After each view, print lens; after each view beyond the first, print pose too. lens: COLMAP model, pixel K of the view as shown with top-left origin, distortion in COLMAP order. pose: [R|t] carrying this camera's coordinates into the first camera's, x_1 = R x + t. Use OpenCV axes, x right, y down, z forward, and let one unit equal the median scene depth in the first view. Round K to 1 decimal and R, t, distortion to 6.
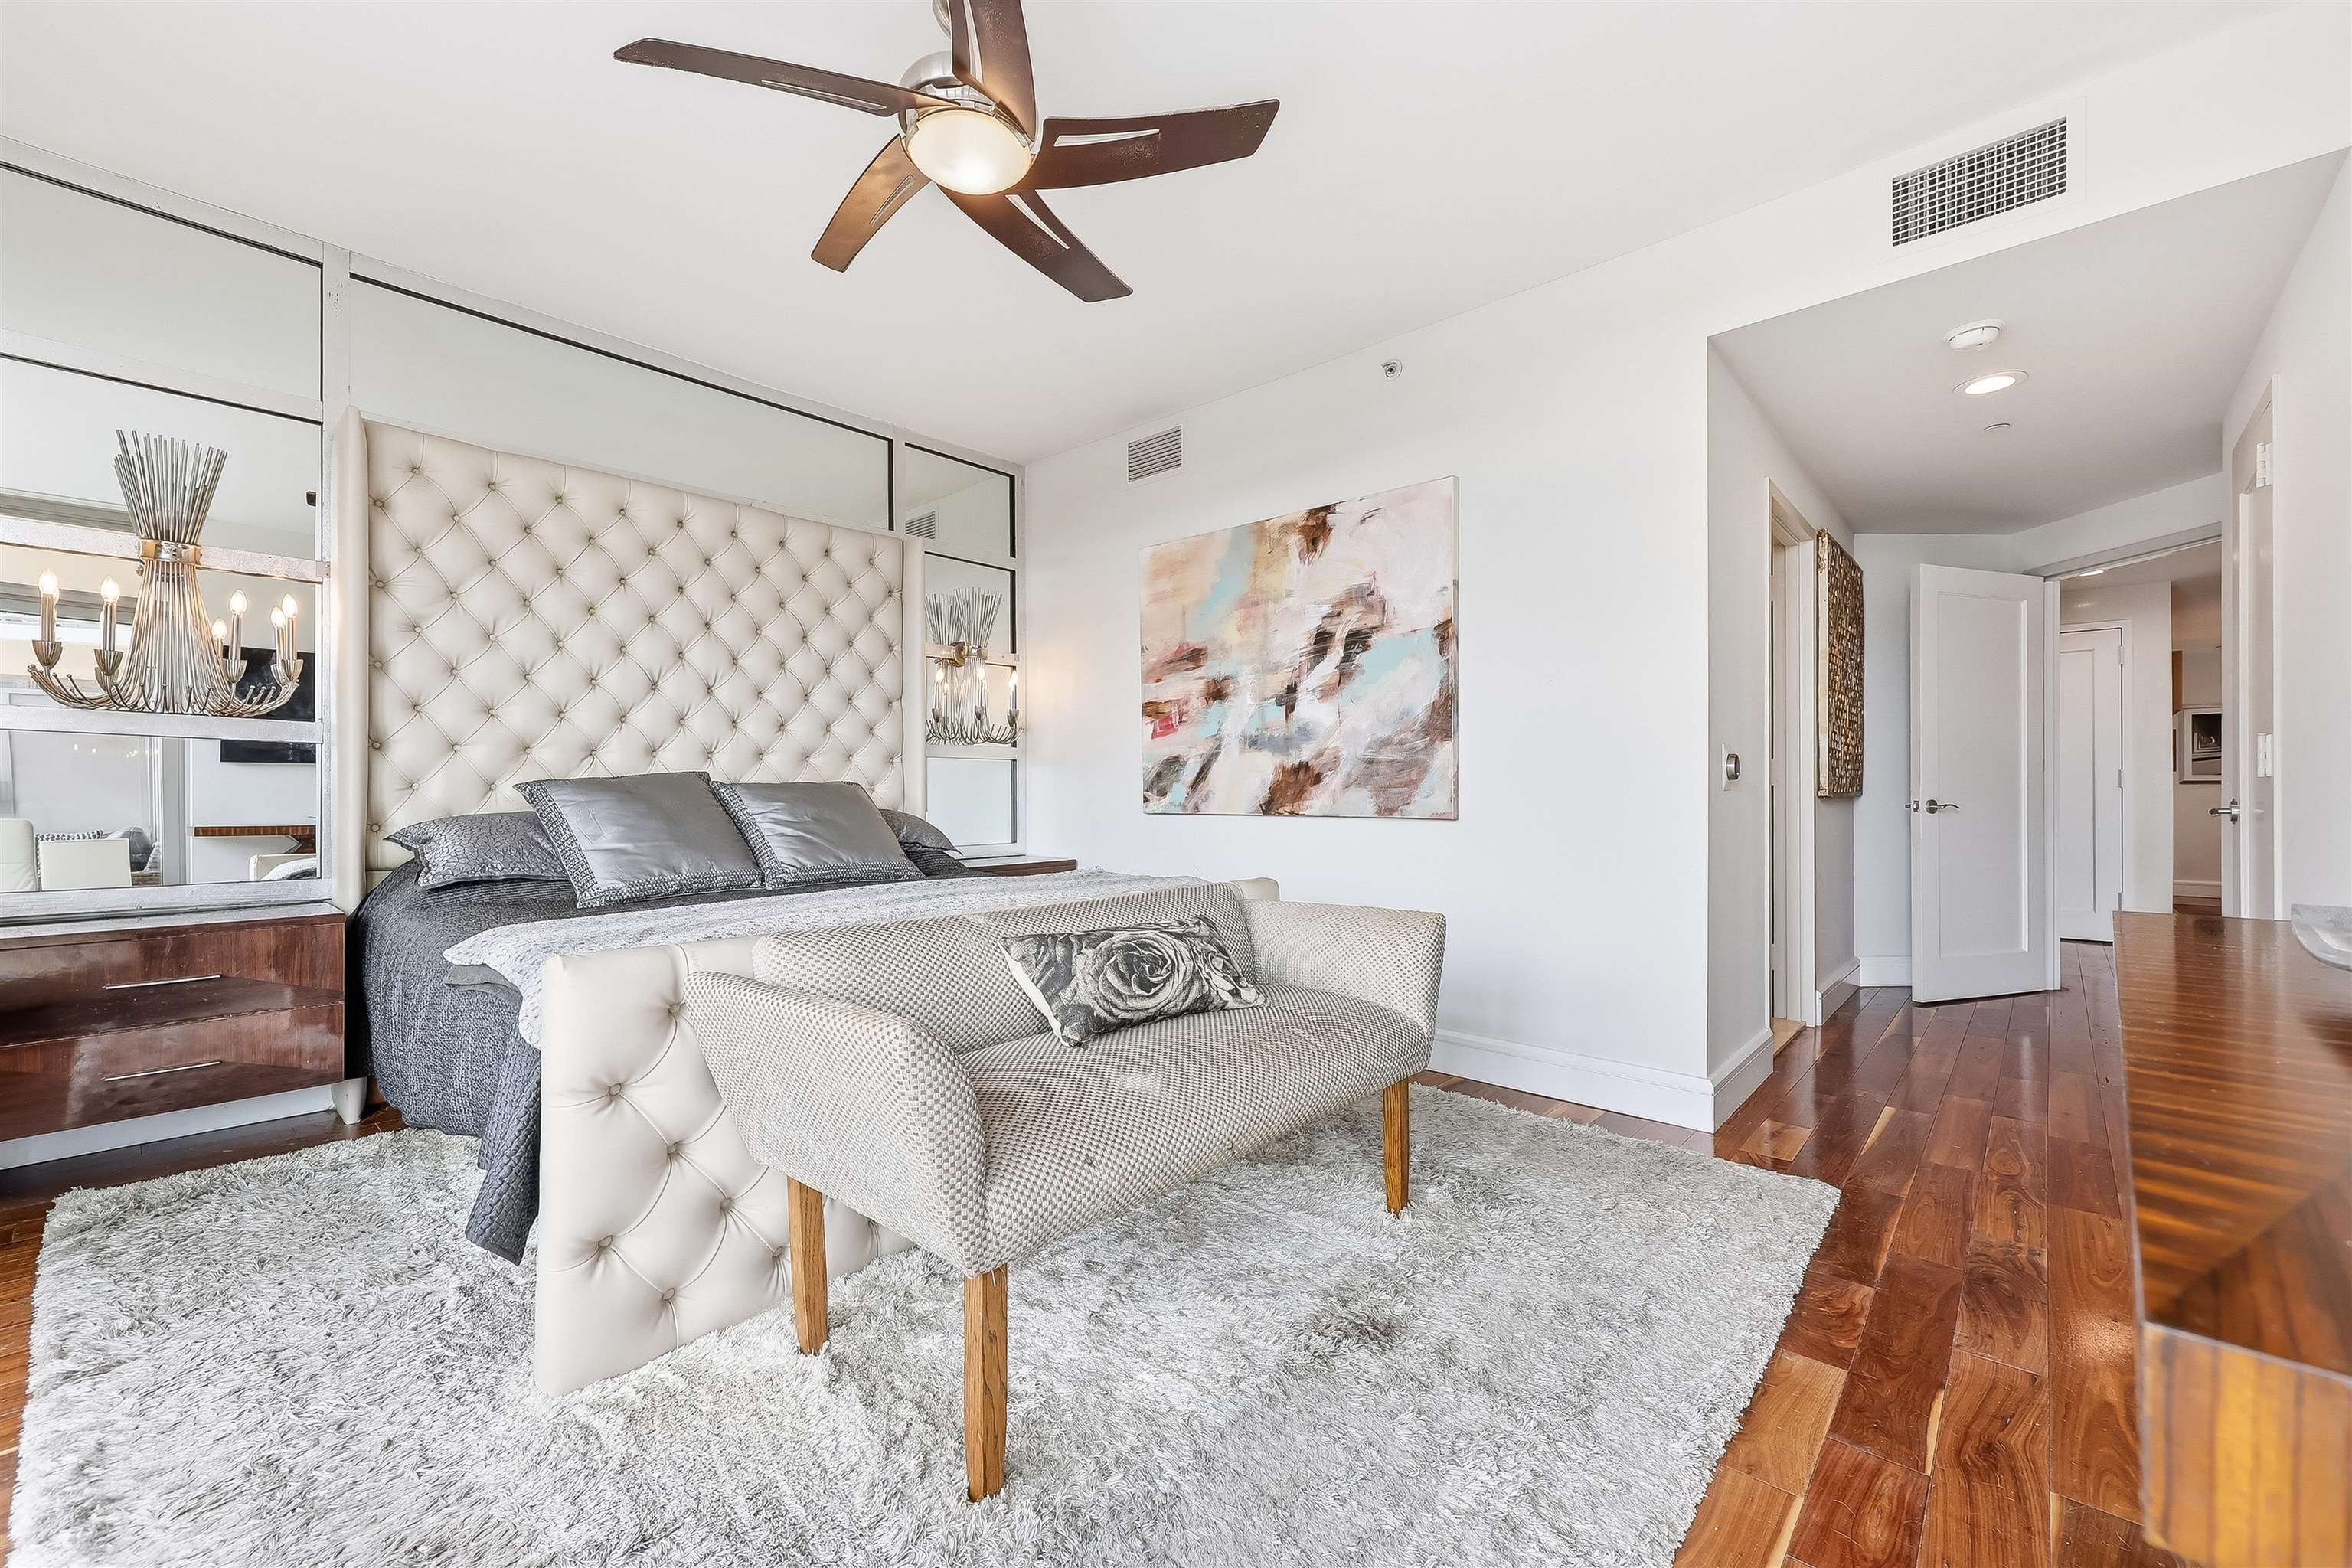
lens RADIAL K [[972.3, 0, 1153.8], [0, 972.3, 788.4], [0, 0, 1]] dist [0.013013, -0.000169]
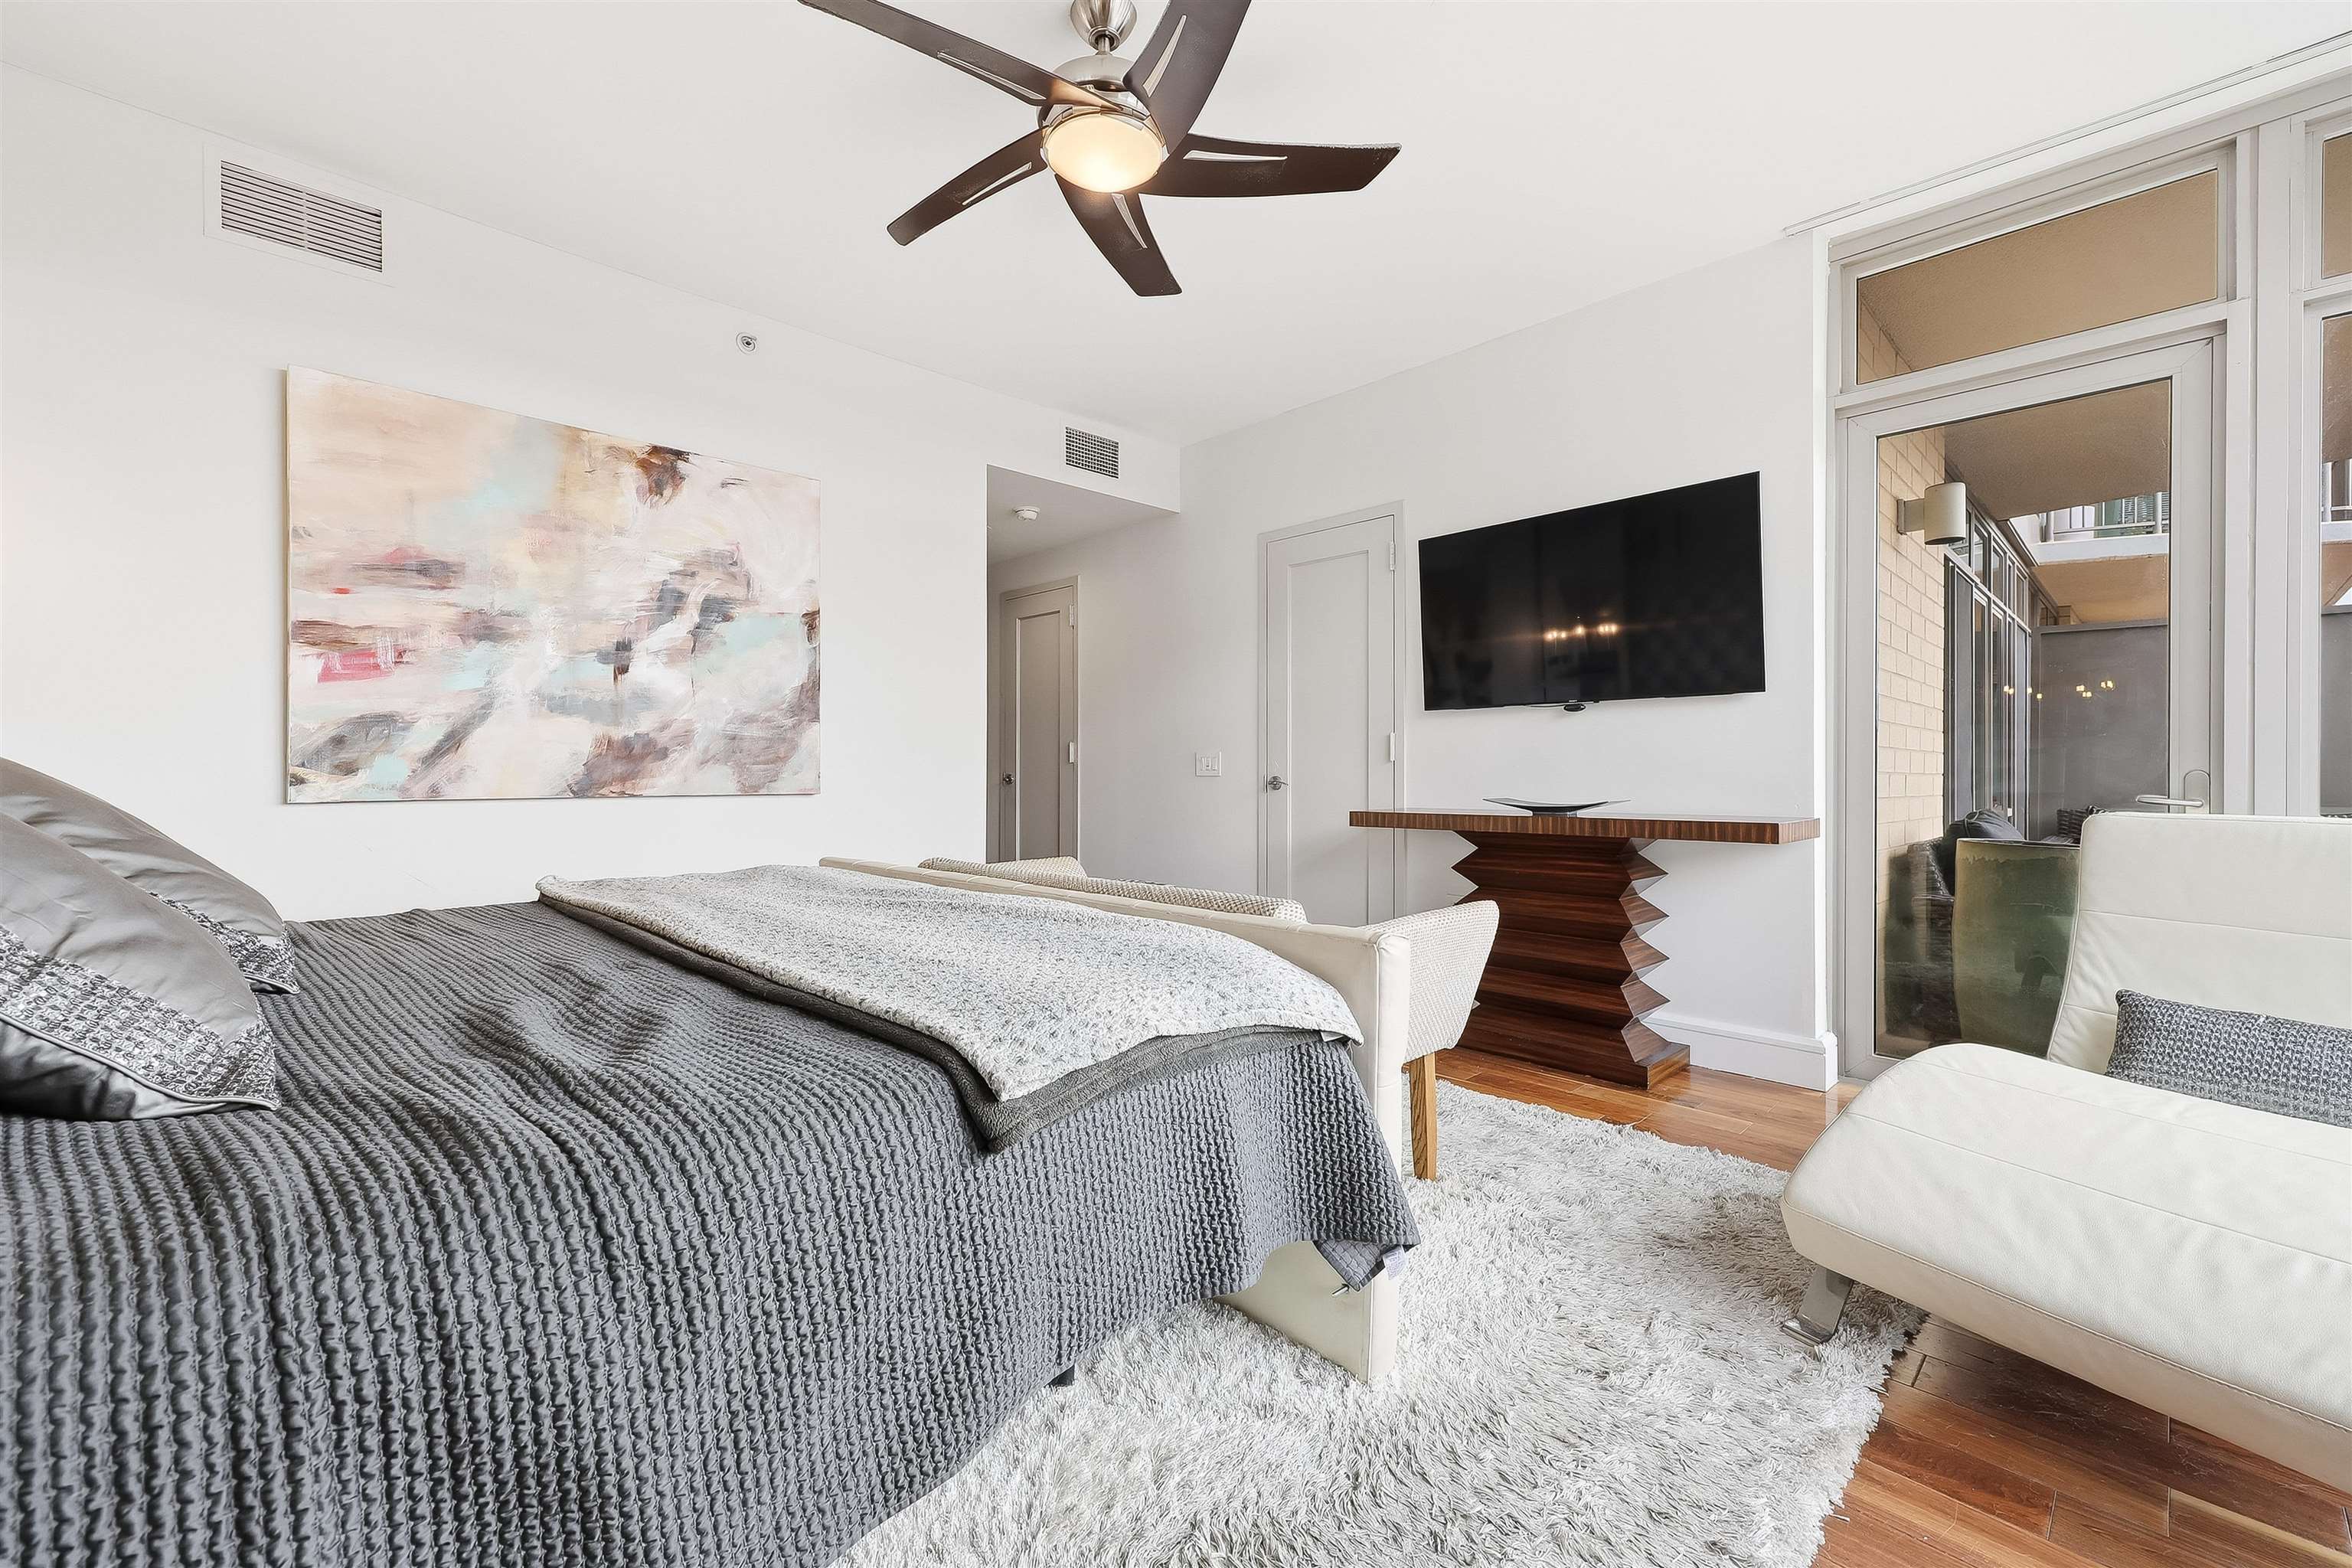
lens RADIAL K [[961.8, 0, 1158.4], [0, 961.8, 784.2], [0, 0, 1]] dist [0.008388, 0.000166]
pose [[0.052776, -0.011995, 0.998534, -0.681317], [-0.003352, 0.999920, 0.012189, 0.005516], [-0.998601, -0.003990, 0.052732, 0.502928]]
